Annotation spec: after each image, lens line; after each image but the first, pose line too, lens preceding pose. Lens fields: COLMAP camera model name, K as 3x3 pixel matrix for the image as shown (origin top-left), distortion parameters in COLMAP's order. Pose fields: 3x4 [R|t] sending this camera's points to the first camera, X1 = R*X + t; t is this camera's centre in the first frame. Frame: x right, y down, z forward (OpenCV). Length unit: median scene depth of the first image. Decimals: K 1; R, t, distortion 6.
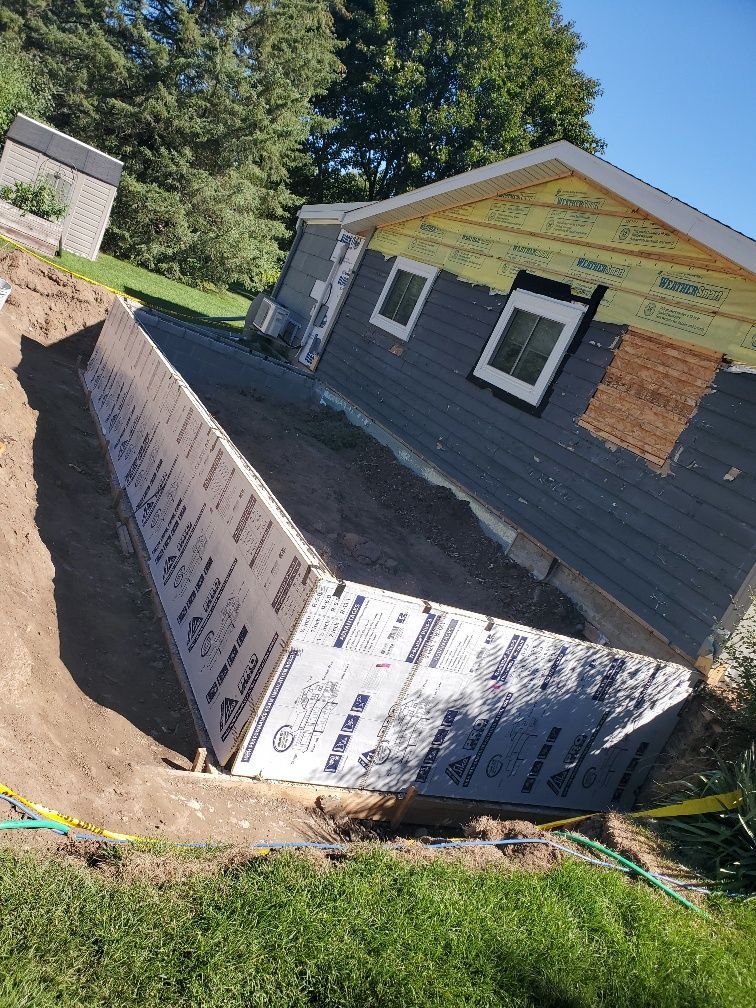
lens RADIAL K [[786.1, 0, 365.9], [0, 786.1, 488.4], [0, 0, 1]] dist [0.078631, -0.087604]
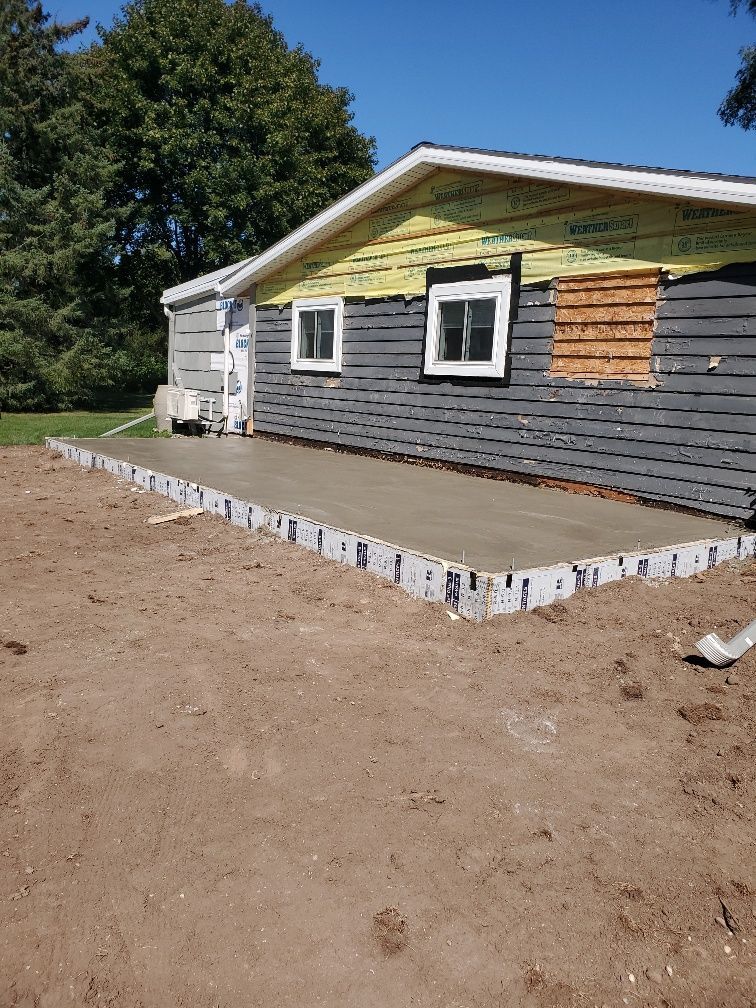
lens RADIAL K [[786.1, 0, 365.9], [0, 786.1, 488.4], [0, 0, 1]] dist [0.078631, -0.087604]
pose [[0.909328, -0.391844, 0.139932, -0.159852], [0.396849, 0.917843, -0.008675, -0.028766], [-0.125037, 0.063420, 0.990123, -0.031712]]
